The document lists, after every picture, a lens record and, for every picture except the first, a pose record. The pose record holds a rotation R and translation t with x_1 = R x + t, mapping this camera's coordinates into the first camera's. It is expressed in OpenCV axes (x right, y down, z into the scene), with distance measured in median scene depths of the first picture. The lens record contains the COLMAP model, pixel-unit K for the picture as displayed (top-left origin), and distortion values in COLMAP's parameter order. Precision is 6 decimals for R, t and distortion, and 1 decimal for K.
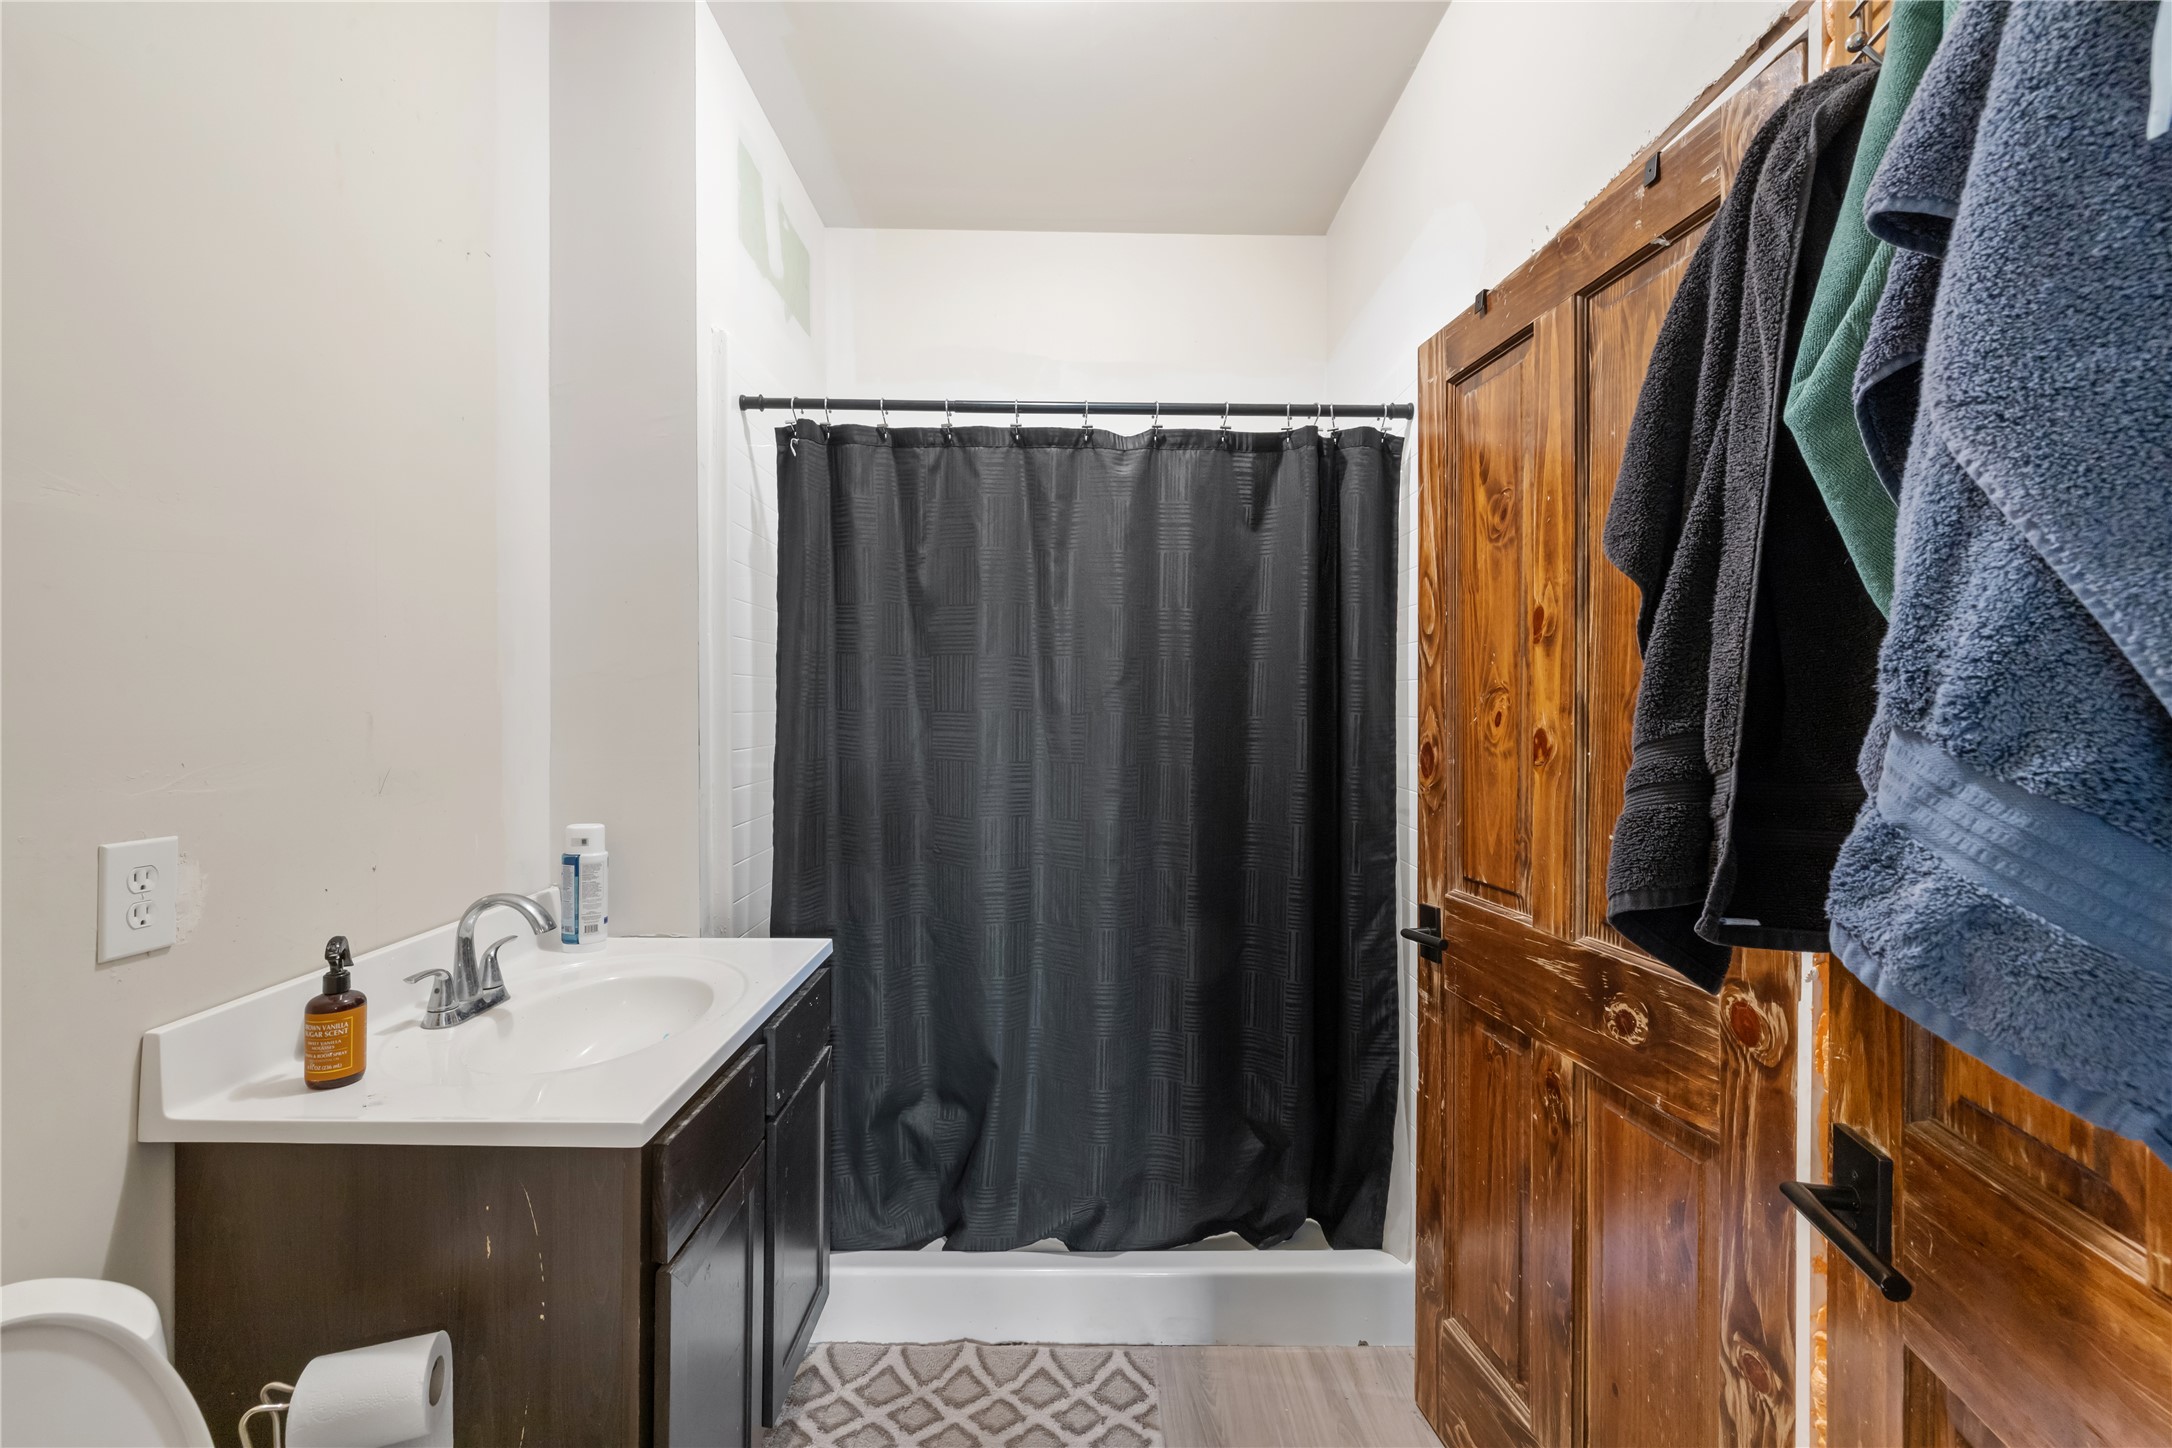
lens RADIAL K [[914.8, 0, 1085.0], [0, 914.8, 716.5], [0, 0, 1]] dist [0.002088, -0.001599]
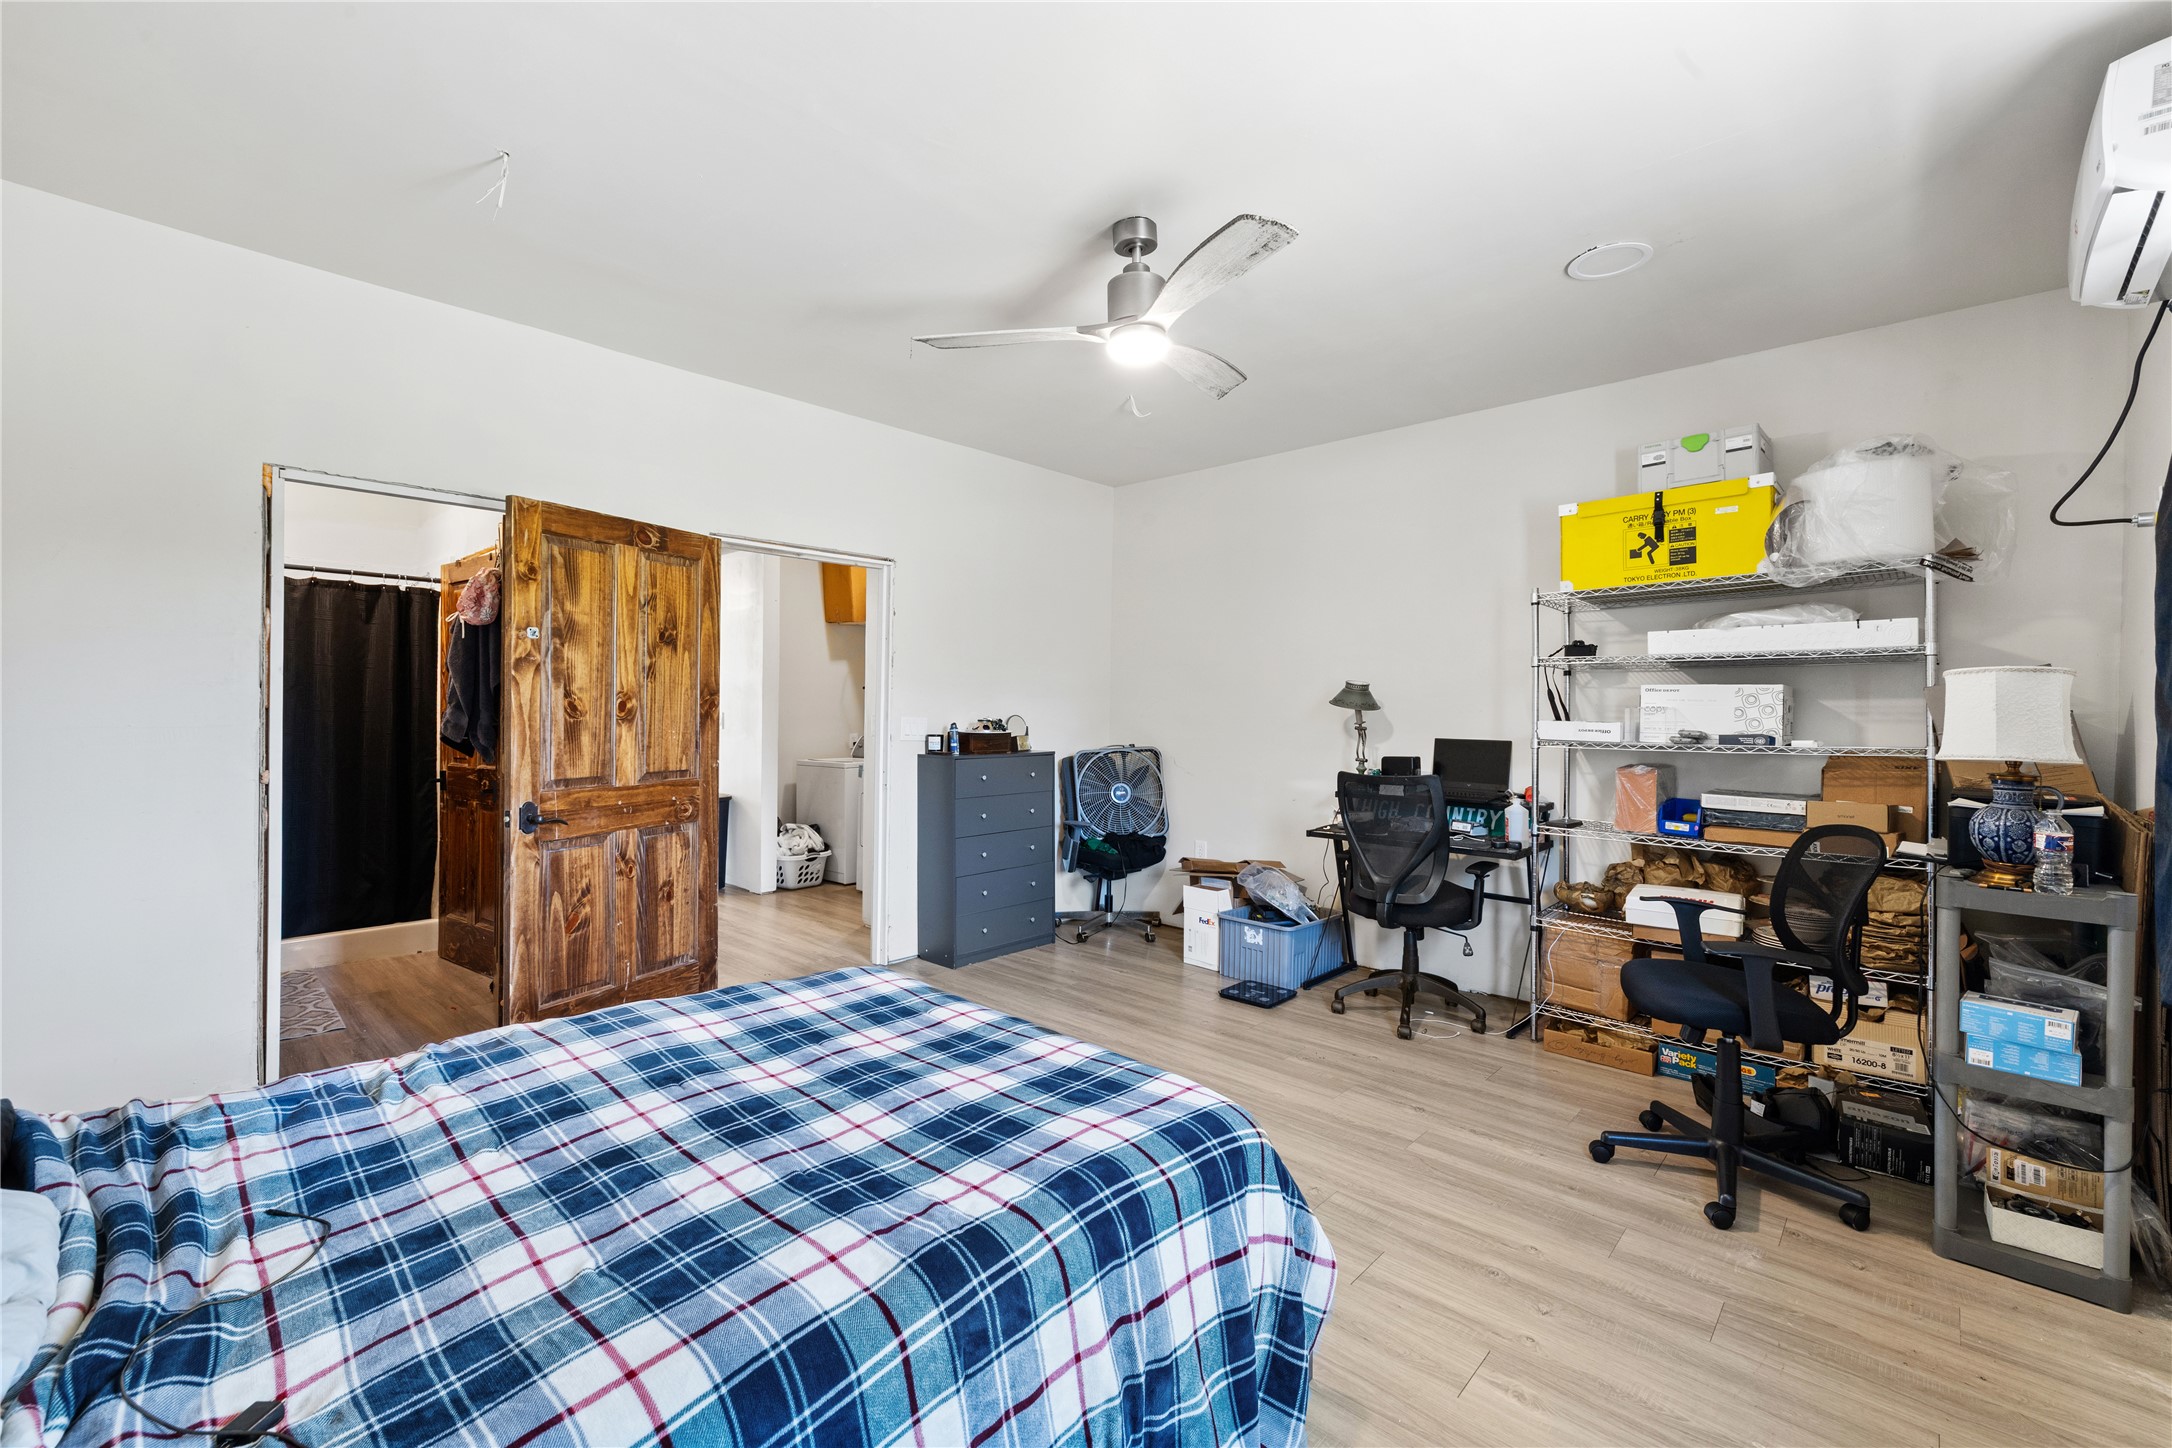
lens RADIAL K [[914.8, 0, 1085.1], [0, 914.8, 714.5], [0, 0, 1]] dist [0.002088, -0.001599]
pose [[0.693335, 0.005620, 0.720593, -0.239145], [-0.002455, 0.999982, -0.005436, 0.042715], [-0.720611, 0.002000, 0.693337, -2.041882]]
